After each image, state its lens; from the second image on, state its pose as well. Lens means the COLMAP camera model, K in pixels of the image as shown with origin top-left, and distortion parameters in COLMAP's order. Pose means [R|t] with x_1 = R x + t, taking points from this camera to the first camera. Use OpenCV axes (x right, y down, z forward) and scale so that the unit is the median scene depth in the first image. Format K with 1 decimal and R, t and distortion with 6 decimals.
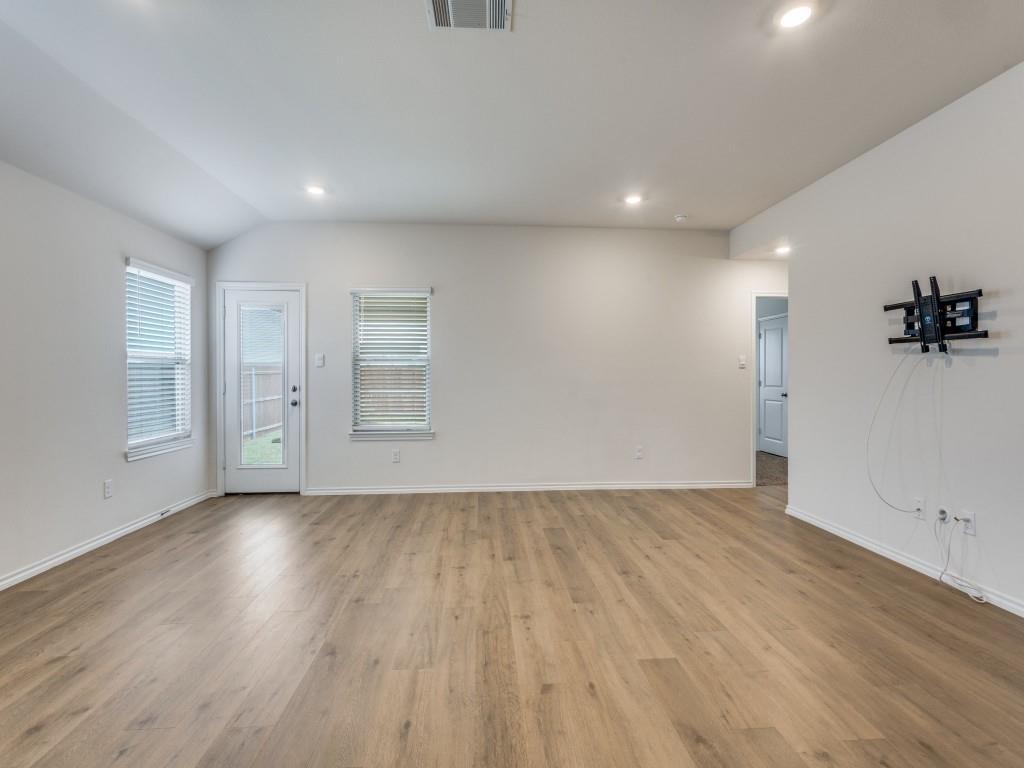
lens RADIAL K [[470.7, 0, 512.8], [0, 470.7, 381.2], [0, 0, 1]] dist [0.014988, -0.005059]
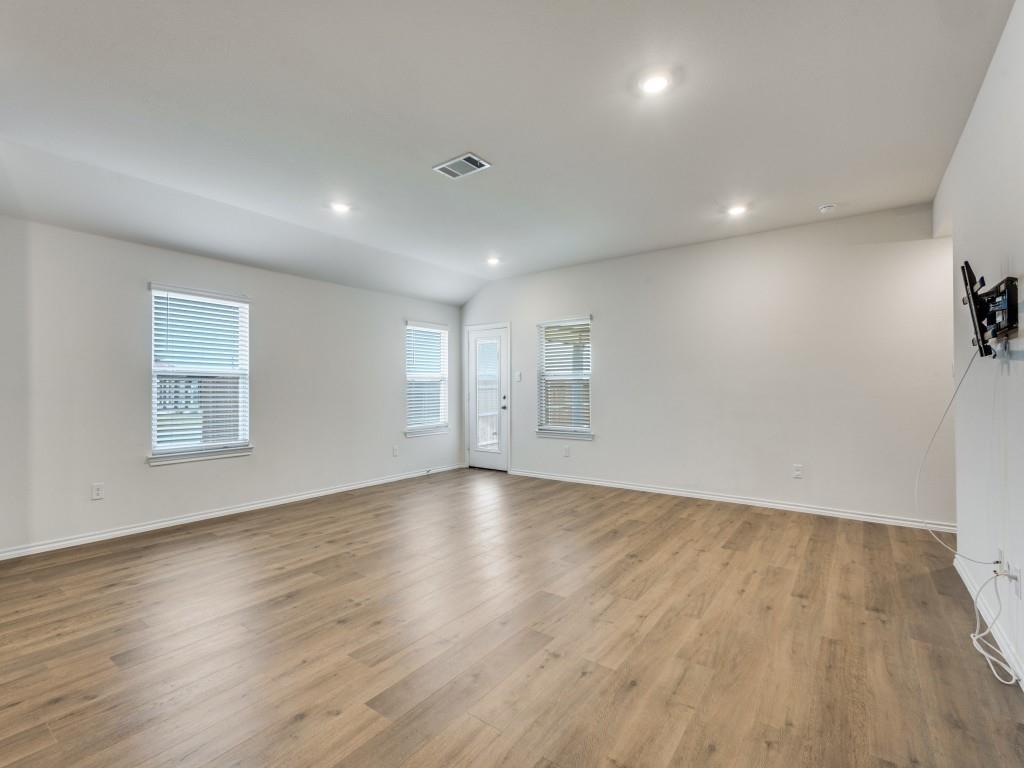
lens RADIAL K [[470.7, 0, 512.1], [0, 470.7, 387.6], [0, 0, 1]] dist [0.014988, -0.005059]
pose [[0.761726, -0.002712, -0.647894, 0.555819], [-0.003952, 0.999953, -0.008832, 0.000114], [0.647888, 0.009288, 0.761679, -0.064442]]
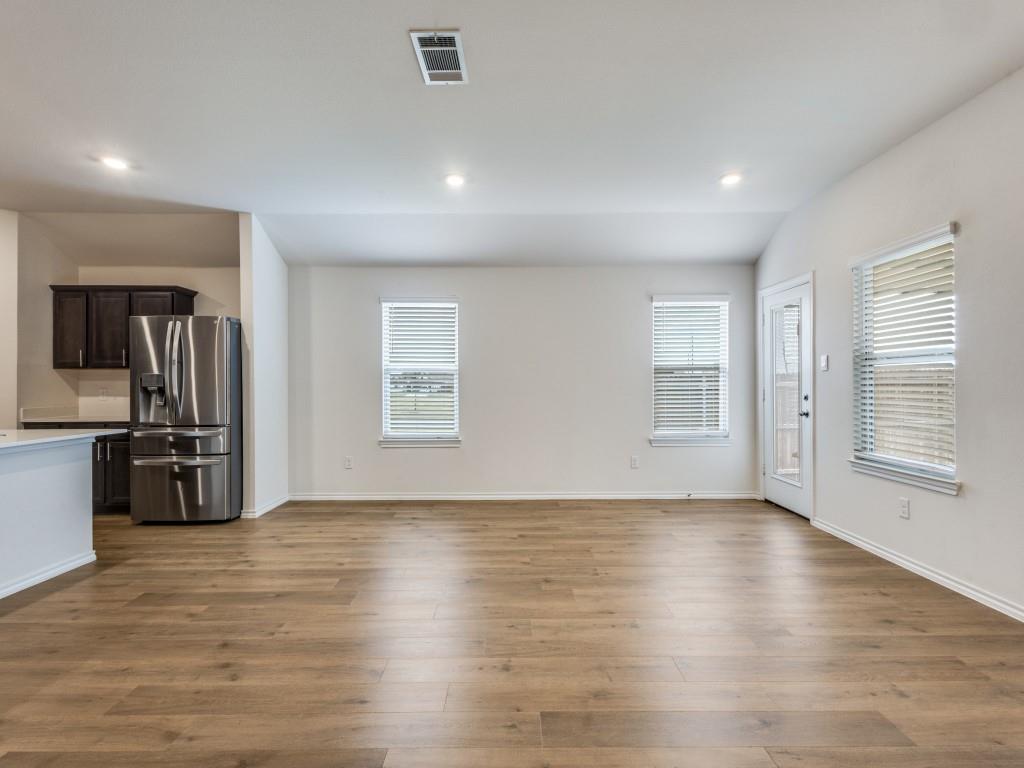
lens RADIAL K [[470.7, 0, 511.3], [0, 470.7, 385.7], [0, 0, 1]] dist [0.014988, -0.005059]
pose [[-0.067798, 0.003861, -0.997692, 0.514675], [-0.005820, 0.999974, 0.004265, -0.006364], [0.997682, 0.006096, -0.067773, 0.628425]]
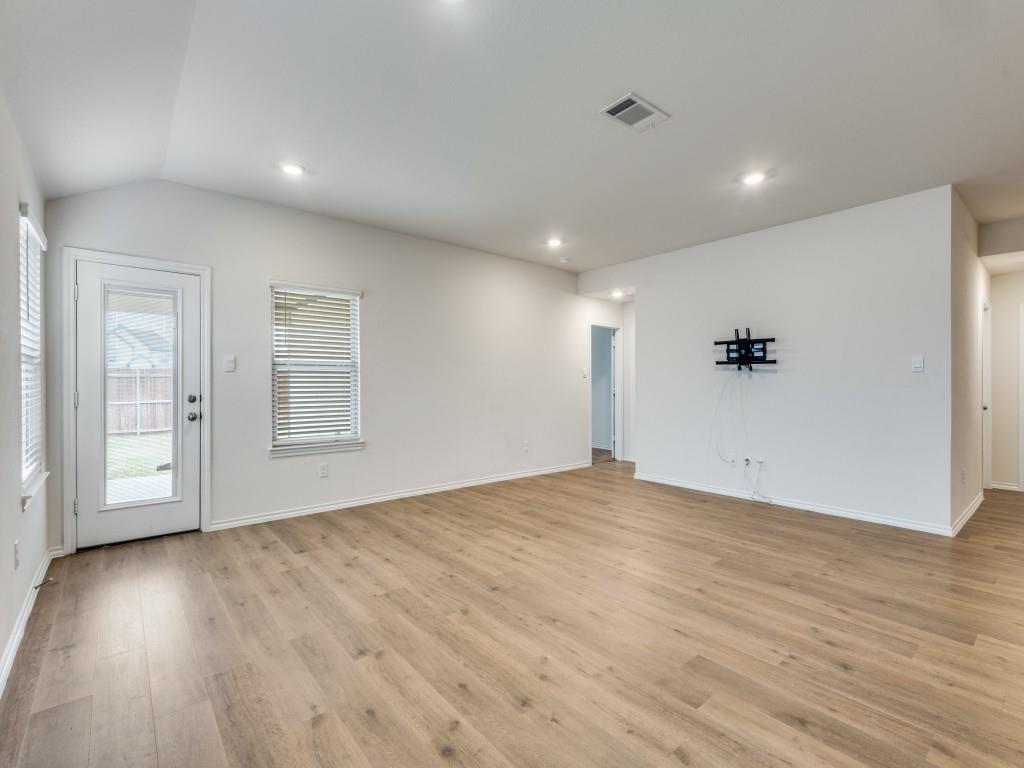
lens RADIAL K [[470.7, 0, 511.5], [0, 470.7, 385.8], [0, 0, 1]] dist [0.014988, -0.005059]
pose [[0.809069, -0.001200, 0.587712, -0.594707], [0.003961, 0.999986, -0.003412, -0.000472], [-0.587700, 0.005088, 0.809063, 0.059581]]
